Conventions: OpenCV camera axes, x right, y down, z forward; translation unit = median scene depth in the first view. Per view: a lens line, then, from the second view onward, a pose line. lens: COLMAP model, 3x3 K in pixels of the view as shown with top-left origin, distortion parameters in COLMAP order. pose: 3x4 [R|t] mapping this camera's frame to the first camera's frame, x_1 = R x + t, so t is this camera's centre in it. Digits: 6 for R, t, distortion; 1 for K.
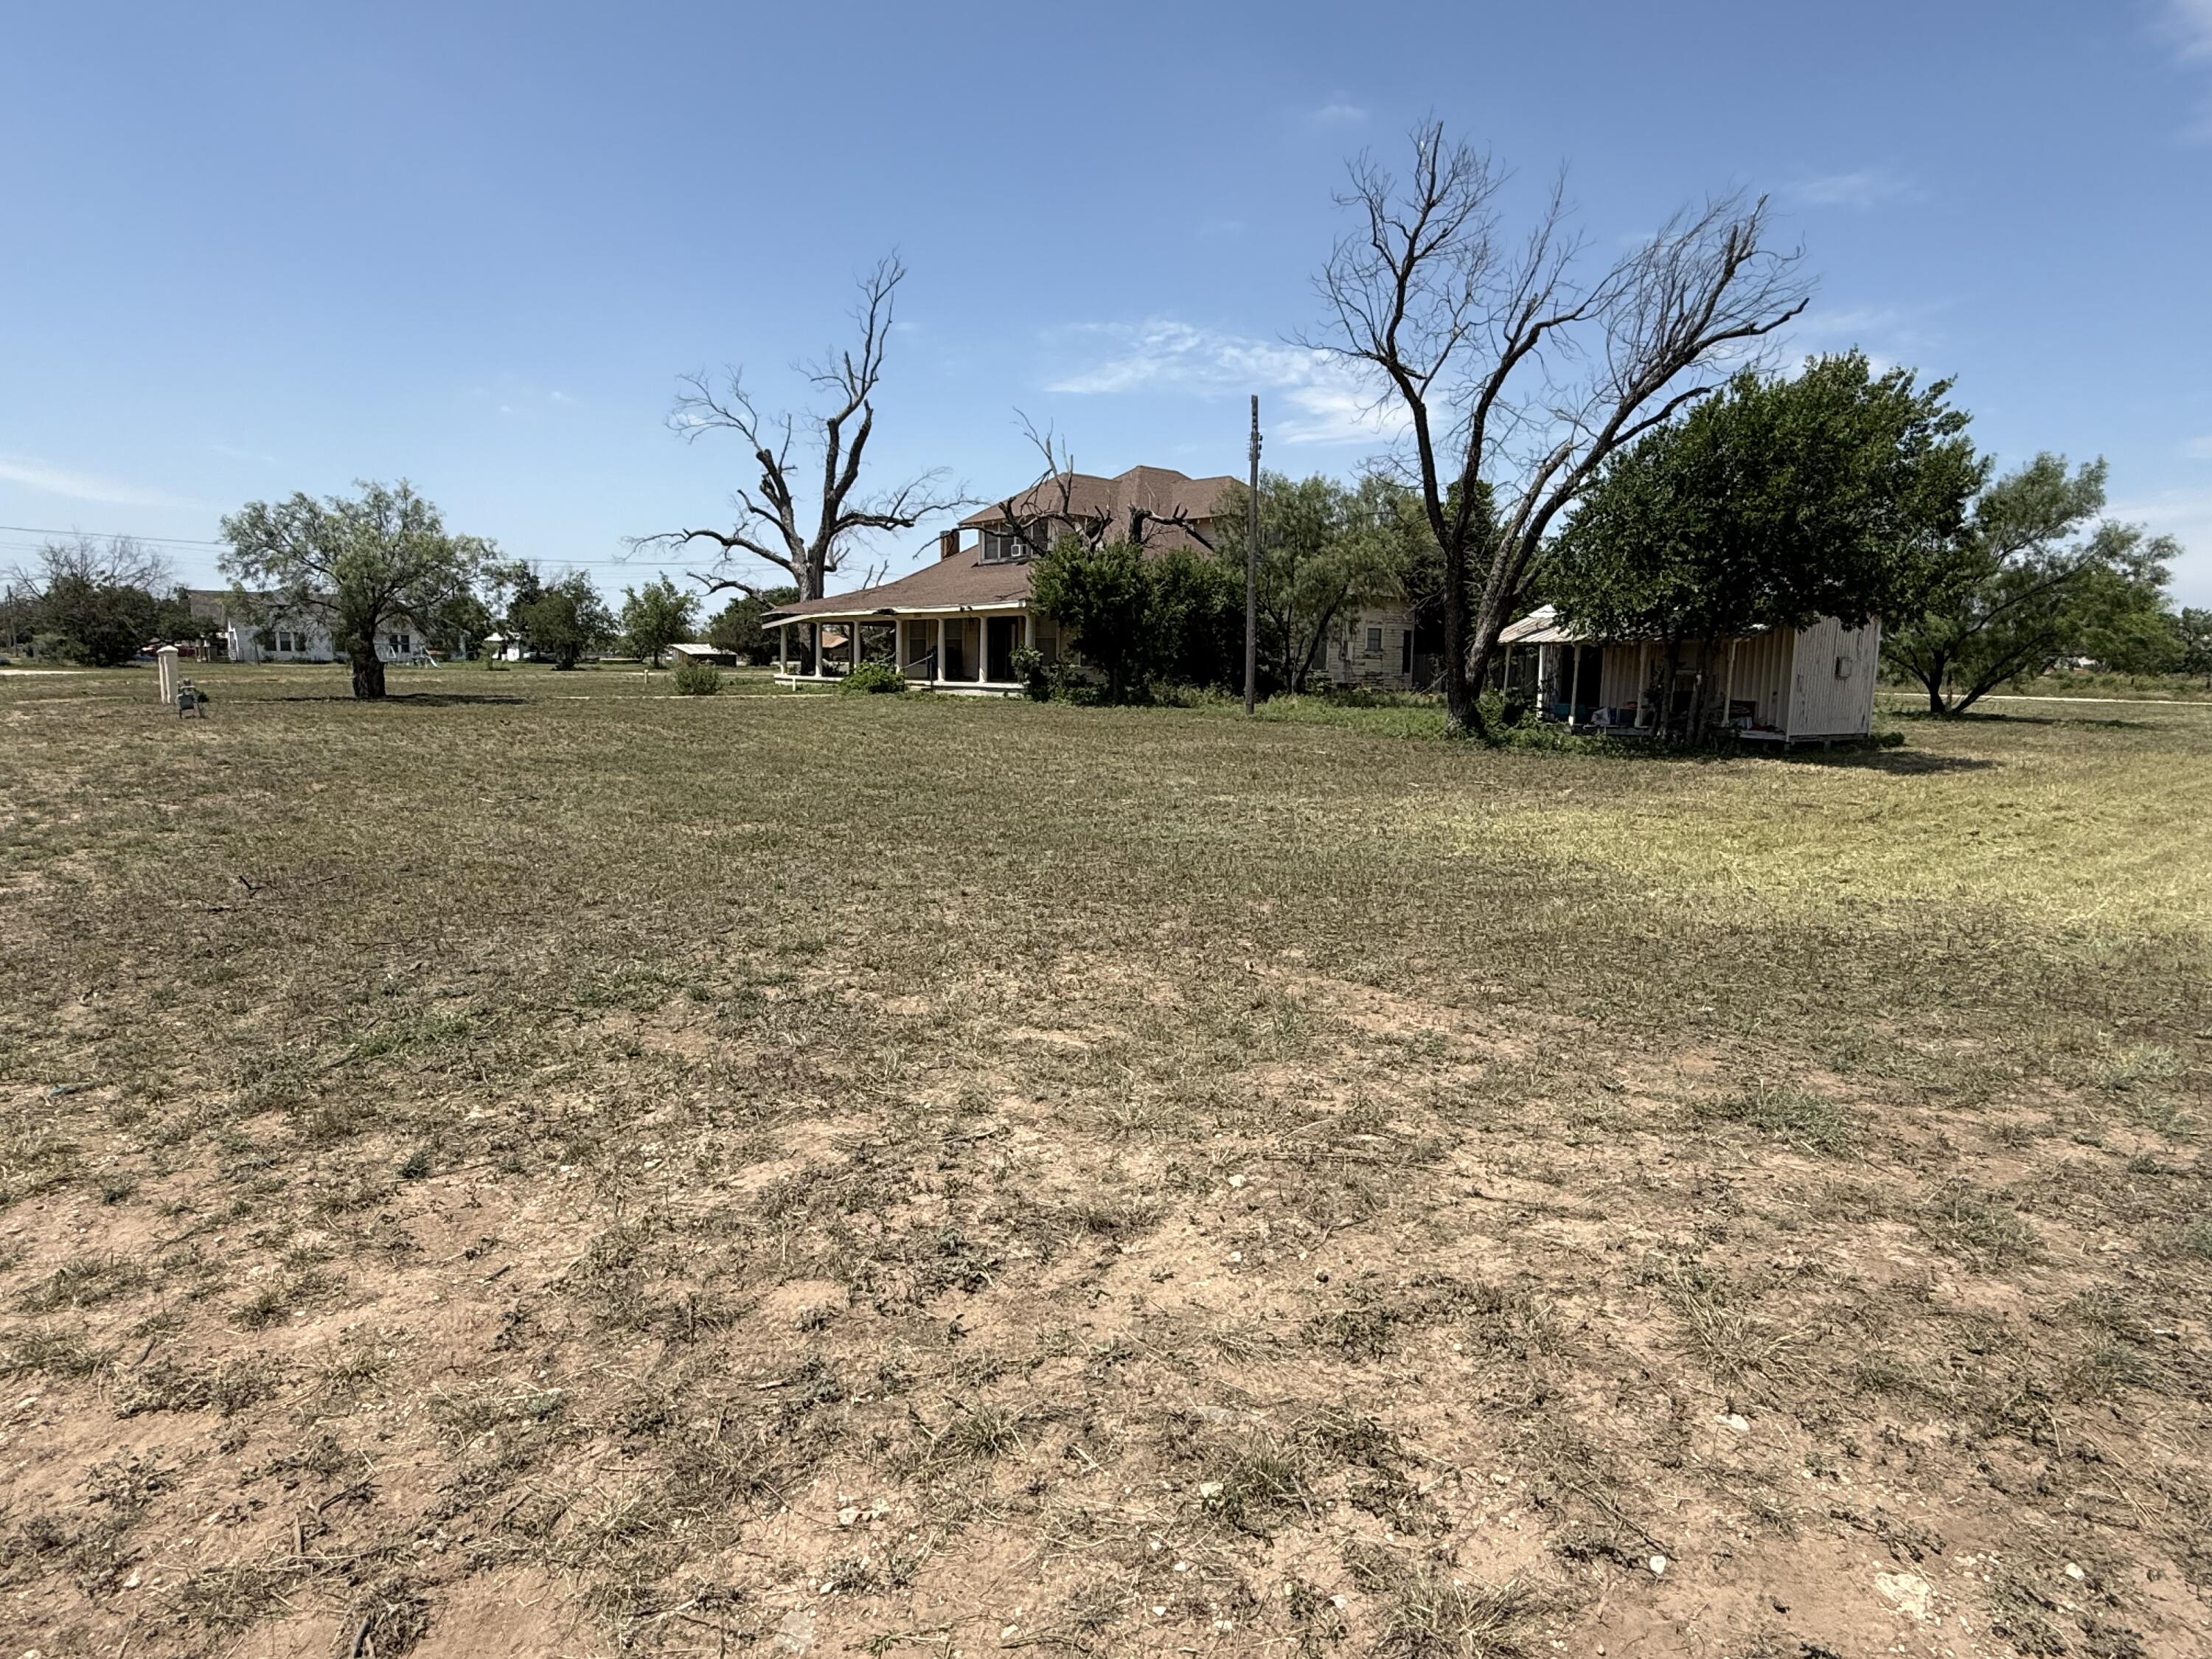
lens RADIAL K [[1241.3, 0, 1101.1], [0, 1241.3, 826.9], [0, 0, 1]] dist [0.002875, 0.000022]
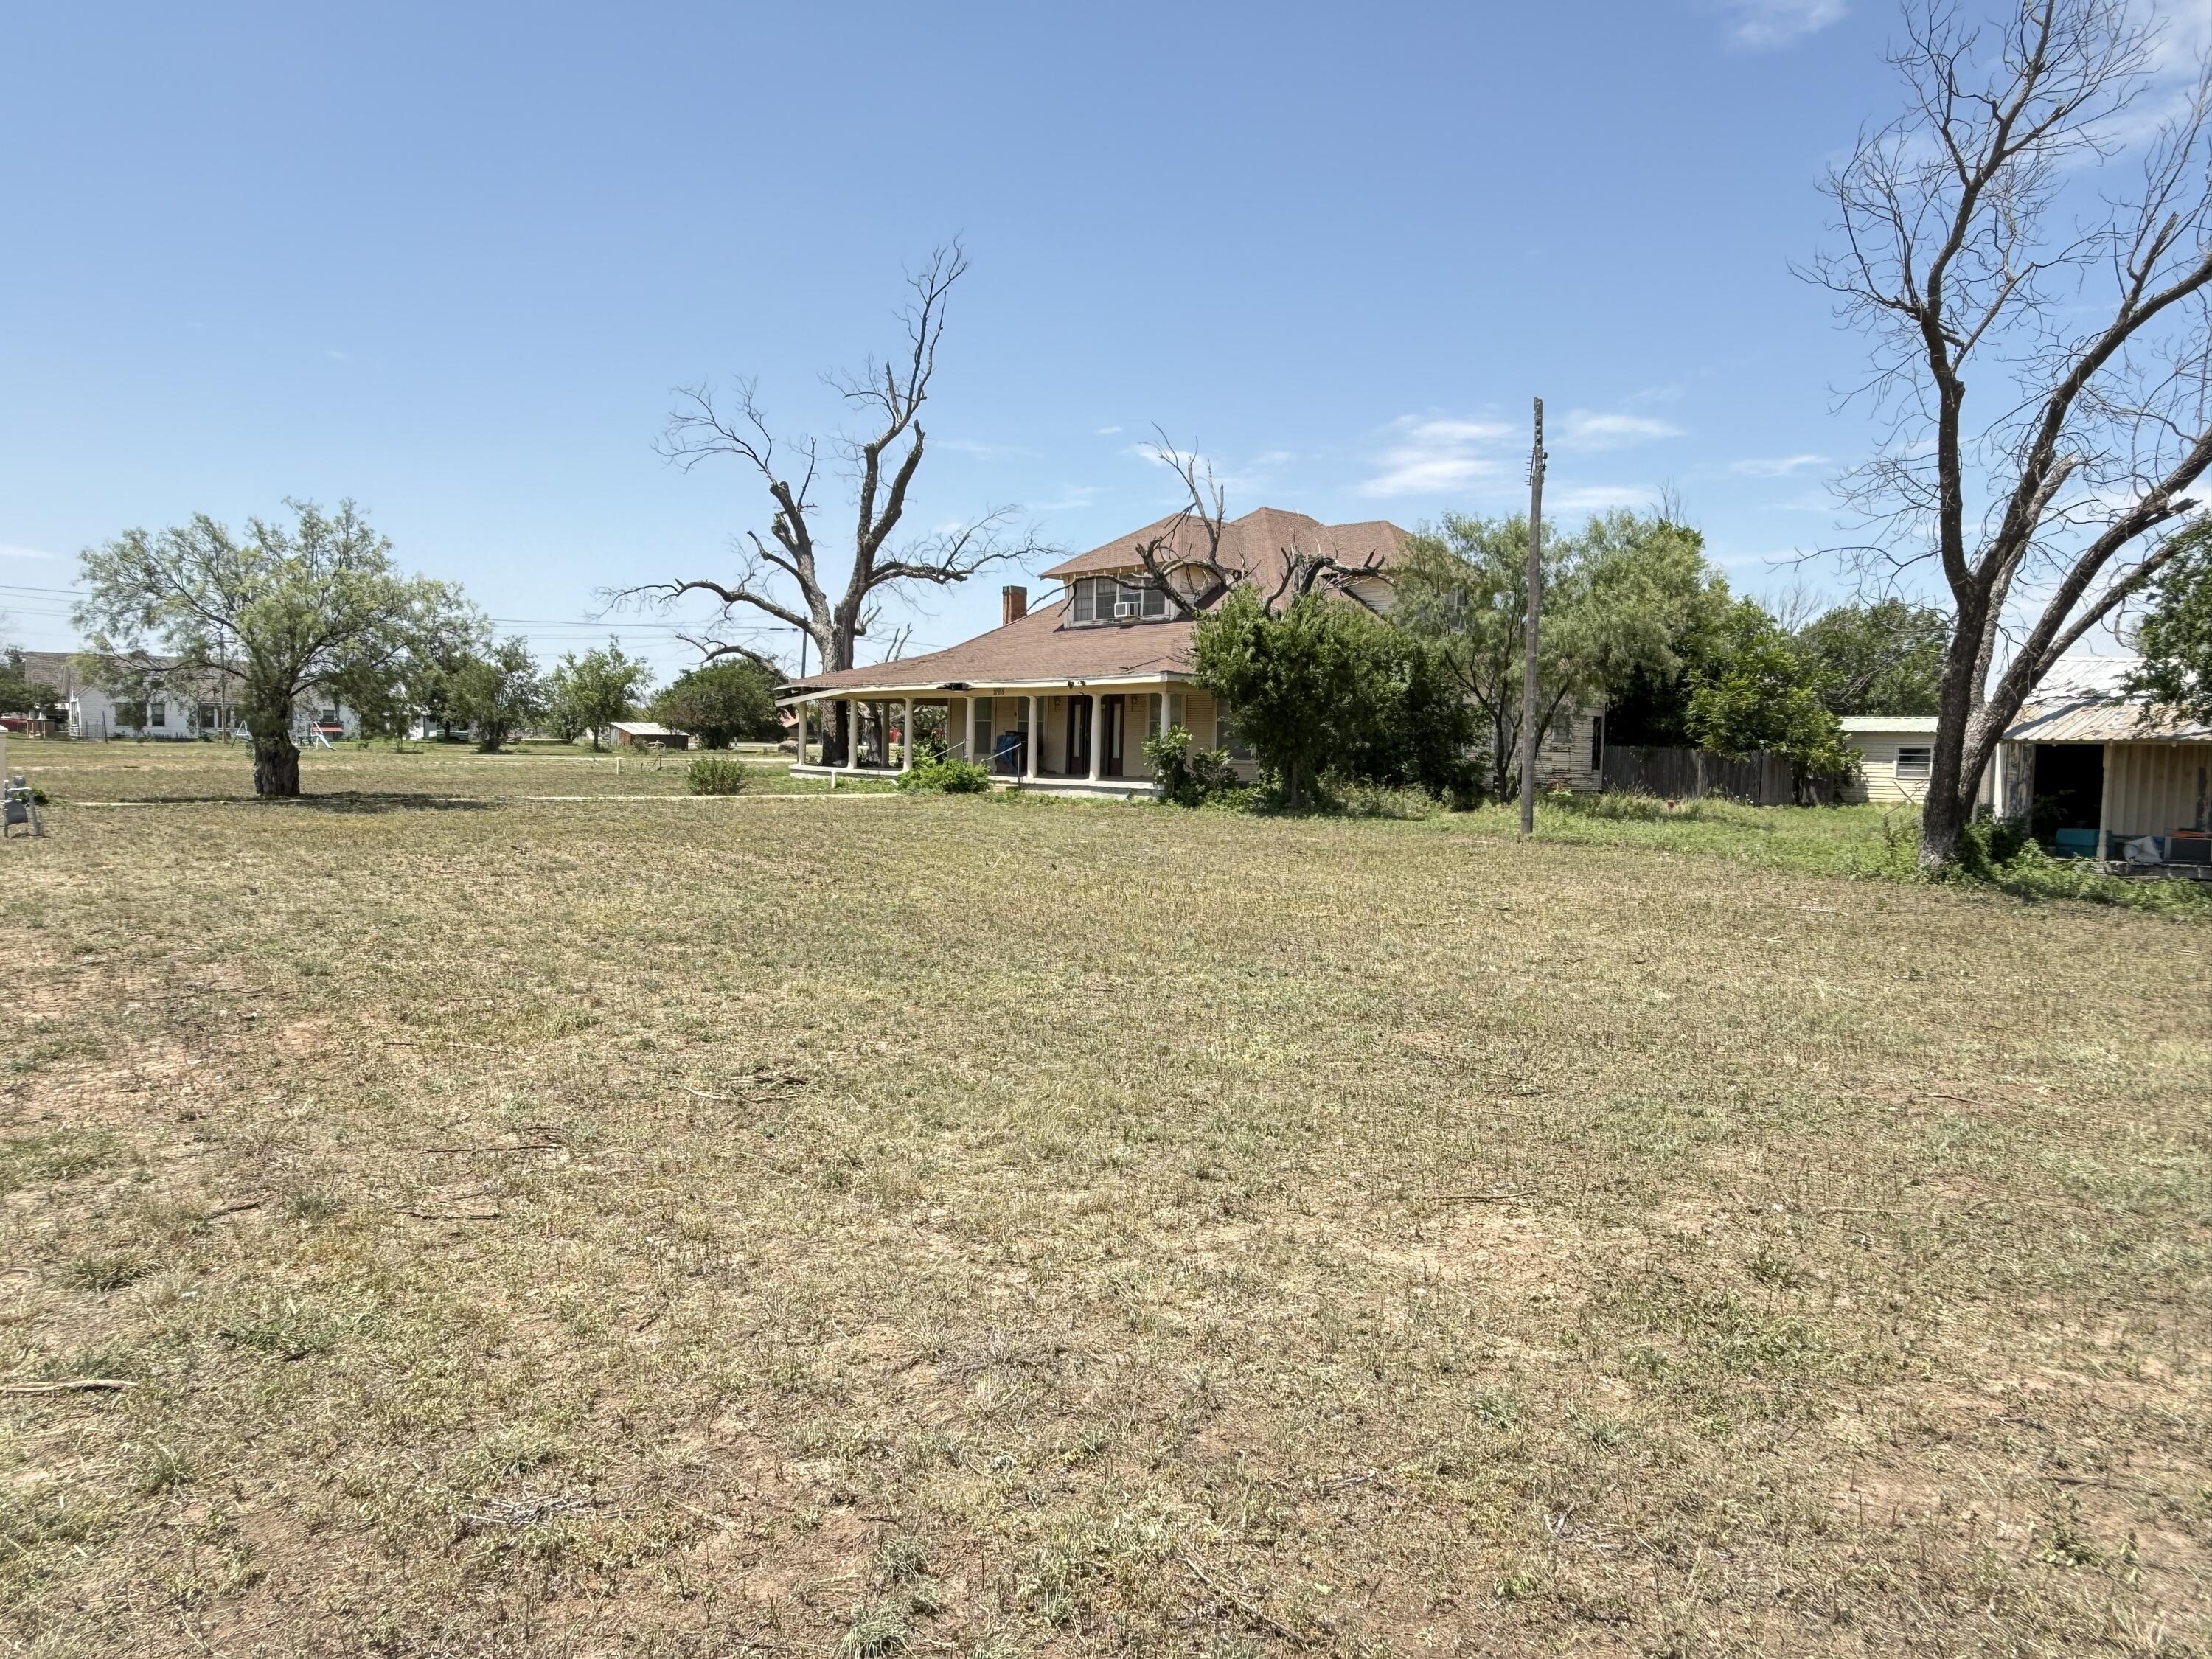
lens RADIAL K [[1416.5, 0, 1107.4], [0, 1416.5, 834.6], [0, 0, 1]] dist [0.004141, 0.003145]
pose [[0.999662, 0.006951, 0.025037, -0.087764], [-0.005212, 0.997615, -0.068831, -0.019503], [-0.025456, 0.068678, 0.997314, 0.114187]]
